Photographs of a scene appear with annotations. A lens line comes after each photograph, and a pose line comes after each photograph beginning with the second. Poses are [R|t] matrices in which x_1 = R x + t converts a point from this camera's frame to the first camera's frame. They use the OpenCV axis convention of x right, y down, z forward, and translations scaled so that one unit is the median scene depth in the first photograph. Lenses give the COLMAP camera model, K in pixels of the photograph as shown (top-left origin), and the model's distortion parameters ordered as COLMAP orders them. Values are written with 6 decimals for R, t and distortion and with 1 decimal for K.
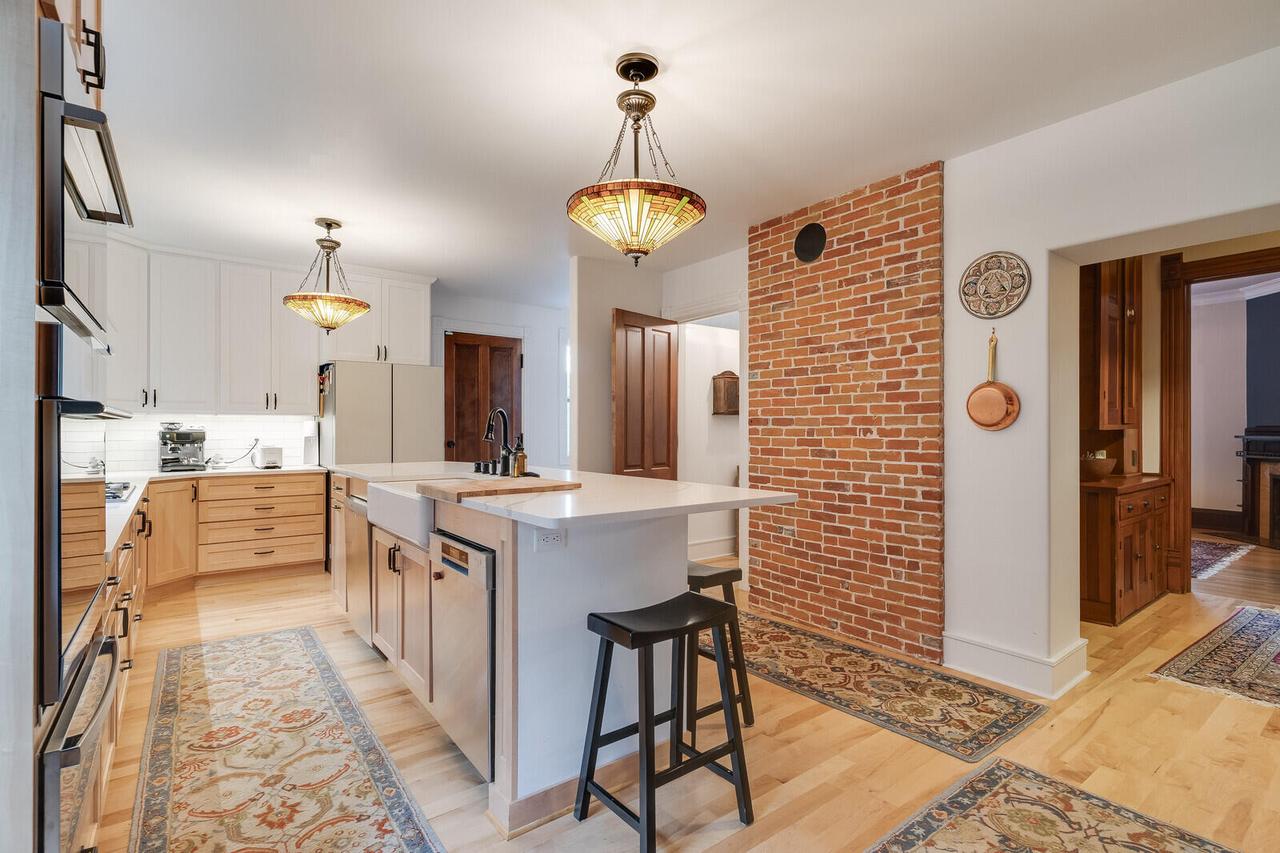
lens RADIAL K [[603.2, 0, 637.4], [0, 603.2, 431.3], [0, 0, 1]] dist [0.000934, 0.001282]
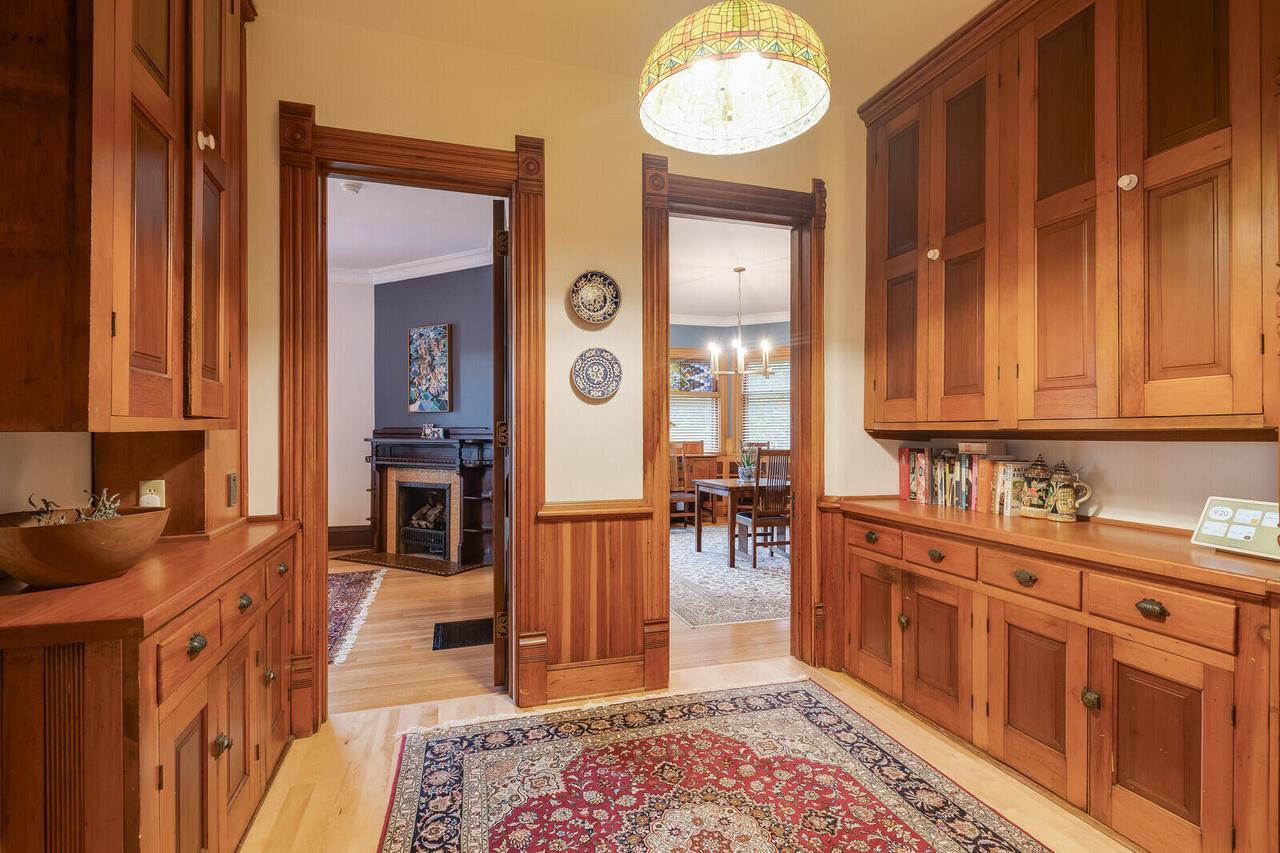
lens RADIAL K [[603.2, 0, 637.9], [0, 603.2, 432.9], [0, 0, 1]] dist [0.000934, 0.001282]
pose [[0.337614, -0.000363, 0.941285, 0.474457], [0.000570, 1.000000, 0.000181, -0.001222], [-0.941284, 0.000476, 0.337614, 0.526358]]
